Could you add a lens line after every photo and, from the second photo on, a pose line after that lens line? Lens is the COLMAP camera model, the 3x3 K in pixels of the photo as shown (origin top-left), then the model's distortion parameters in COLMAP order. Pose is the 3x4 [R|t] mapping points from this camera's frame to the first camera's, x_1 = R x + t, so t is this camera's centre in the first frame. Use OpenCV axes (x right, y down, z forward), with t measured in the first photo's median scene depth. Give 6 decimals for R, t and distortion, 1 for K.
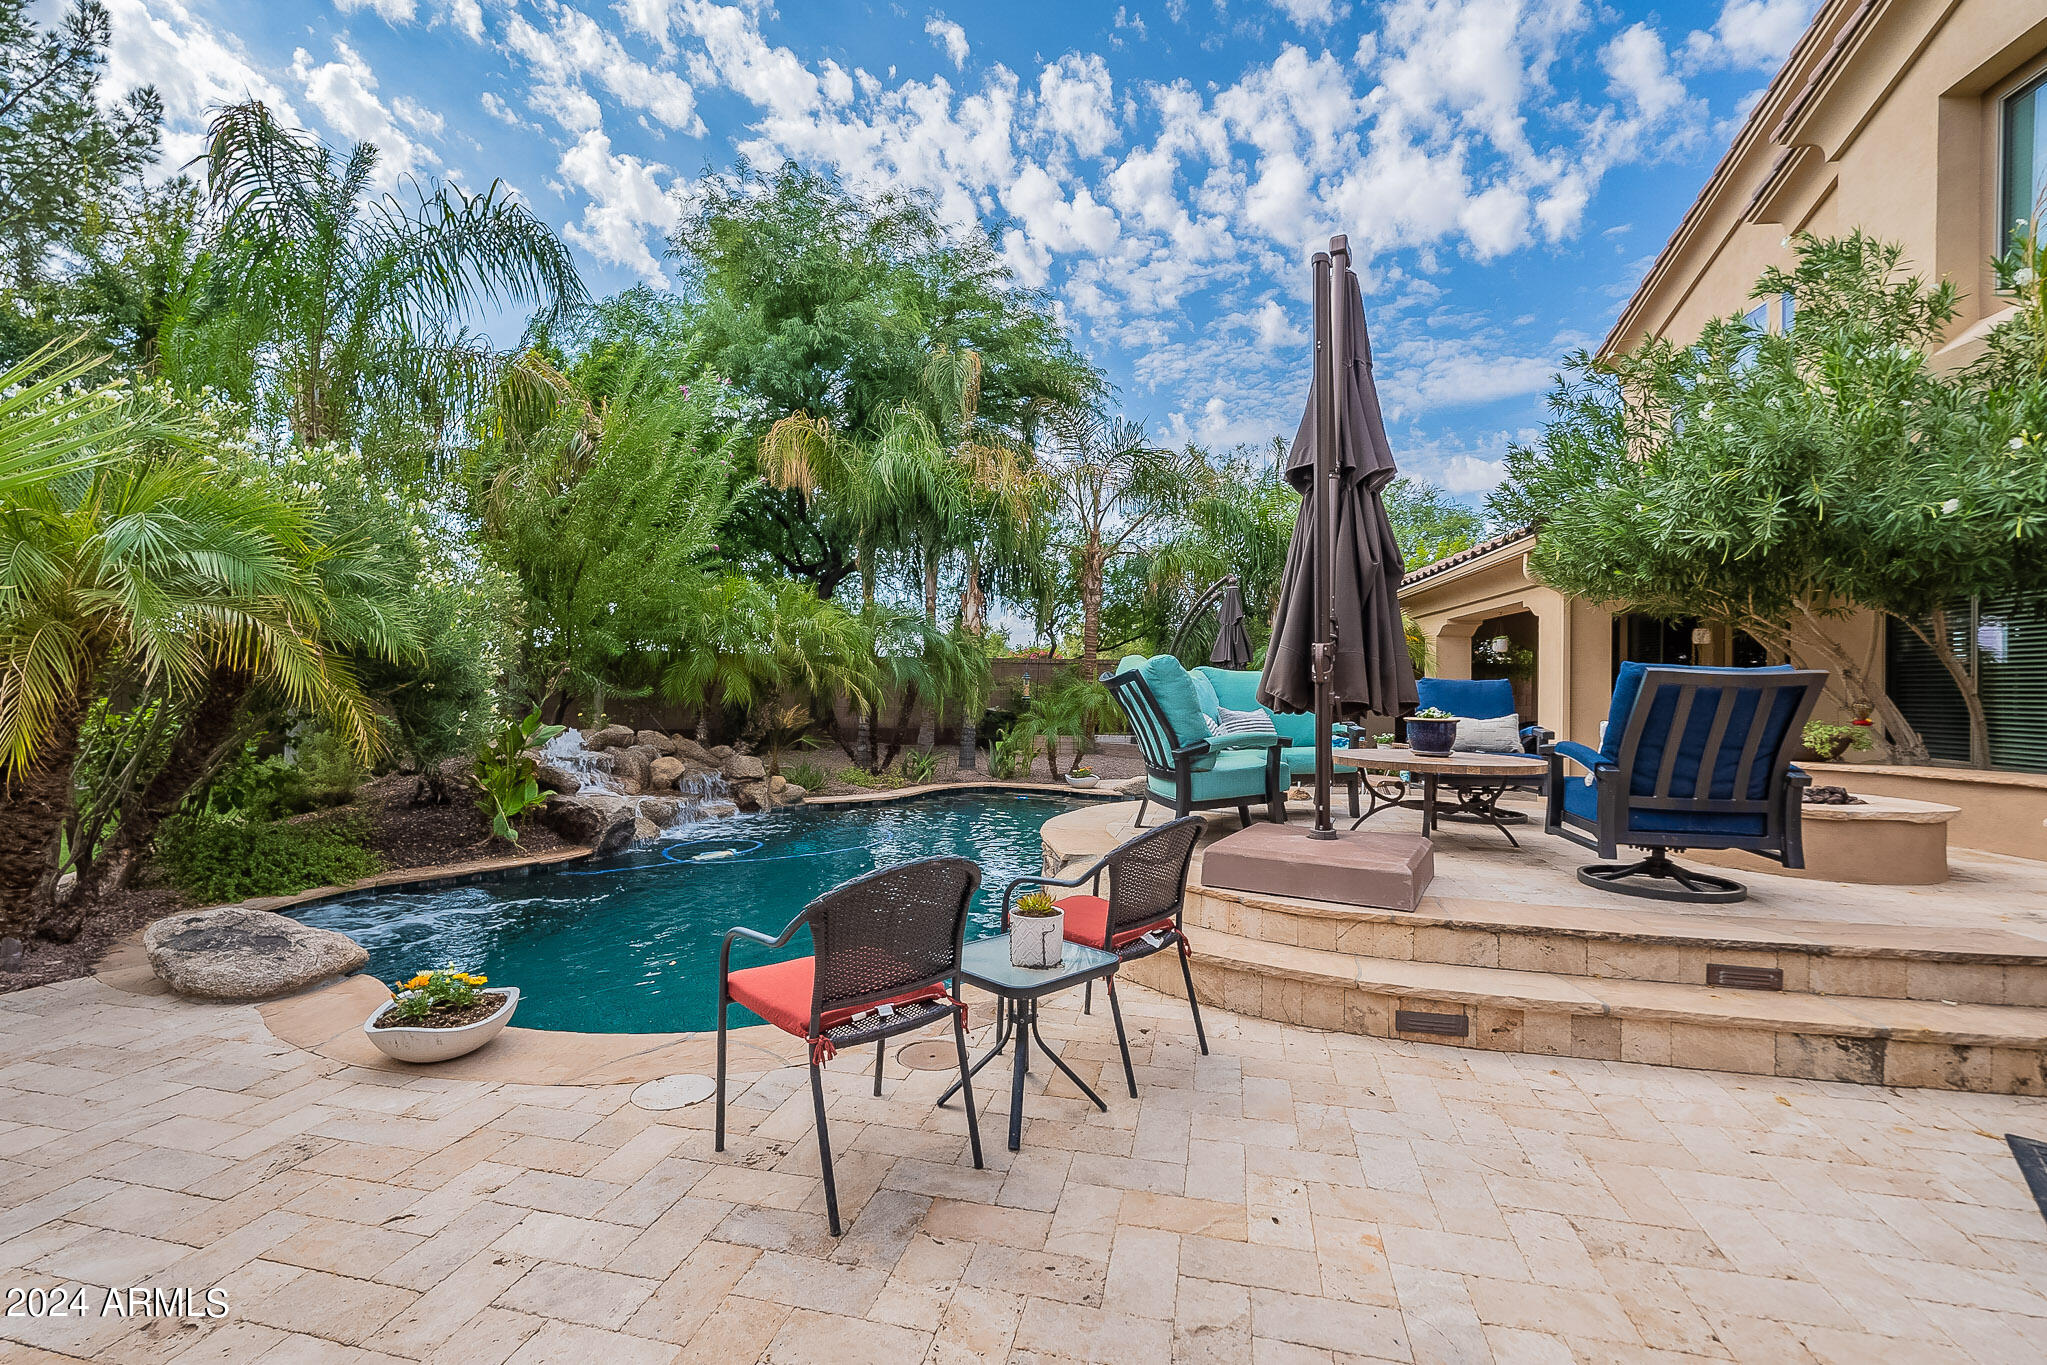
lens RADIAL K [[921.9, 0, 1013.9], [0, 921.9, 681.9], [0, 0, 1]] dist [-0.000377, 0.000508]
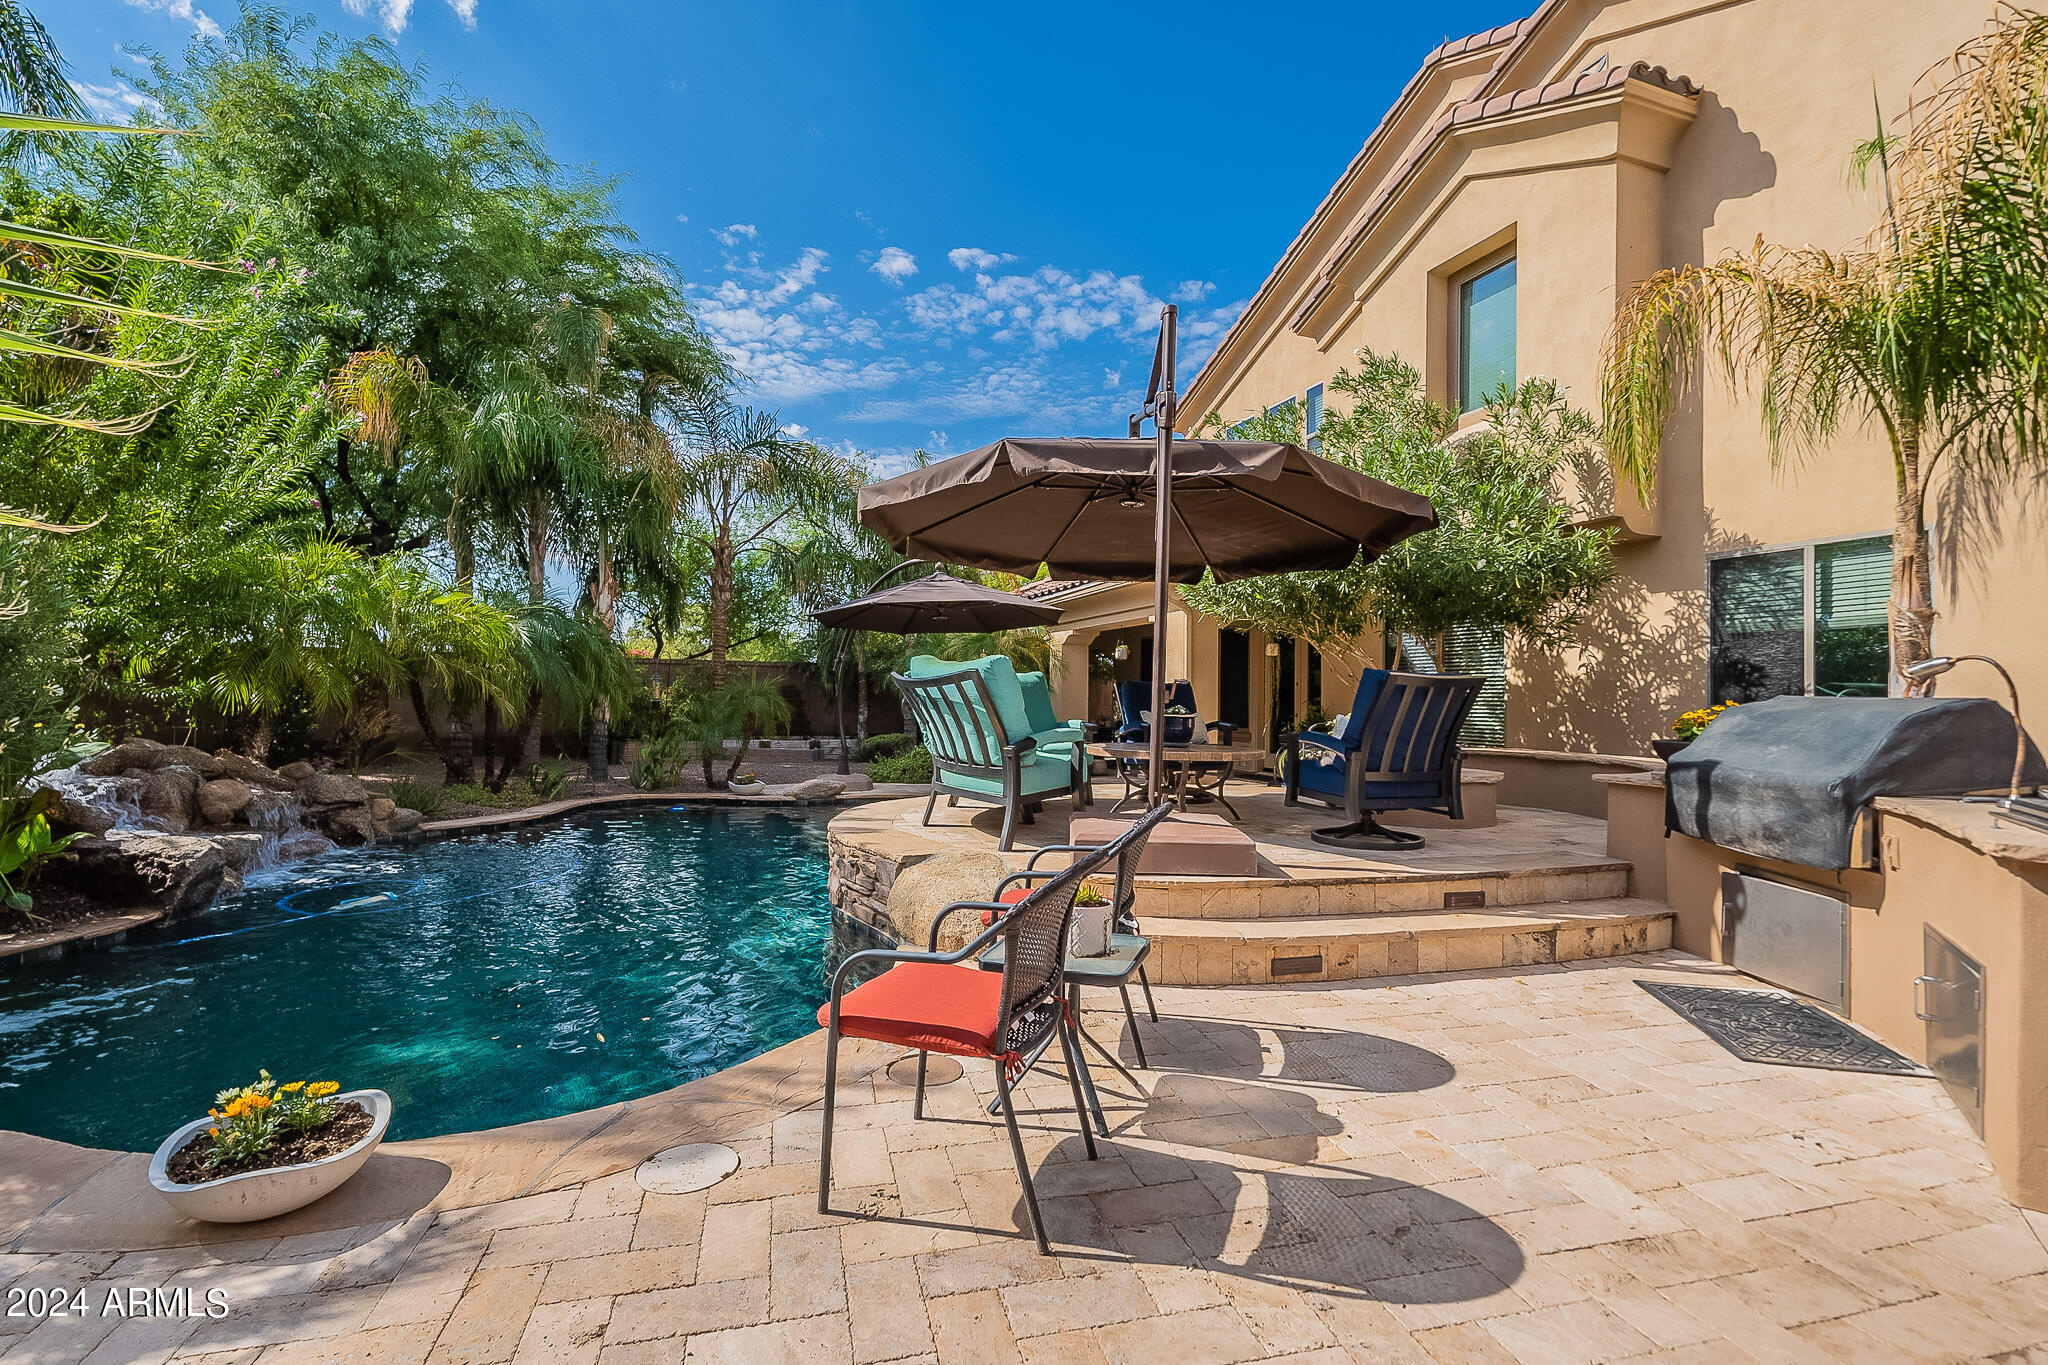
lens RADIAL K [[916.8, 0, 1022.1], [0, 916.8, 683.4], [0, 0, 1]] dist [0.001014, -0.000478]
pose [[0.881588, 0.006293, 0.471978, -0.168576], [-0.005059, 0.999980, -0.003883, 0.003149], [-0.471993, 0.001035, 0.881602, 0.043660]]
